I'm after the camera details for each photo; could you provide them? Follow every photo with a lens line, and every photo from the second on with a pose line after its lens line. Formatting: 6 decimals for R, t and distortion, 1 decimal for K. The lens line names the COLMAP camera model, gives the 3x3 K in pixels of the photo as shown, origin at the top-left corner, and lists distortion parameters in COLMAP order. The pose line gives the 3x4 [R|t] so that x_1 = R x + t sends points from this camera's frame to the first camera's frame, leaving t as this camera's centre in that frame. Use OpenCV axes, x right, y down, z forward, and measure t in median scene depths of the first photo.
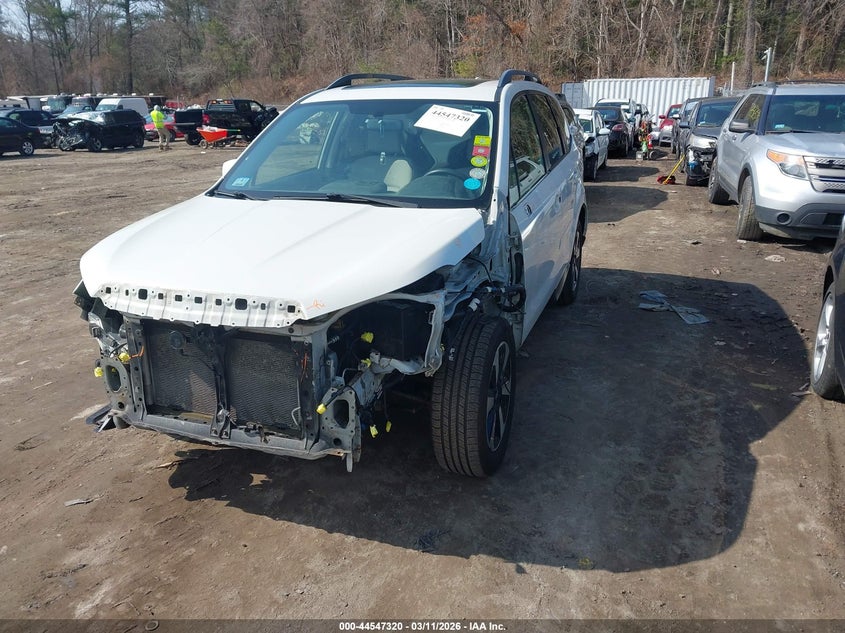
lens RADIAL K [[646.7, 0, 417.5], [0, 646.7, 320.2], [0, 0, 1]] dist [0.022437, -0.022805]
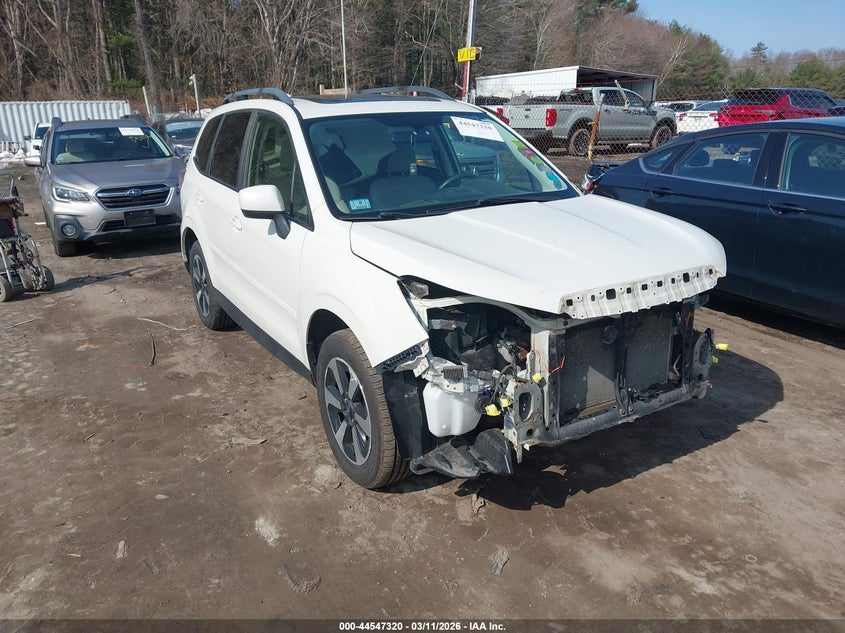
lens RADIAL K [[646.7, 0, 416.6], [0, 646.7, 312.9], [0, 0, 1]] dist [0.022437, -0.022805]
pose [[0.648566, -0.232879, 0.724658, -1.282926], [0.264041, 0.961763, 0.072761, -0.156443], [-0.713894, 0.144149, 0.685256, 0.485061]]
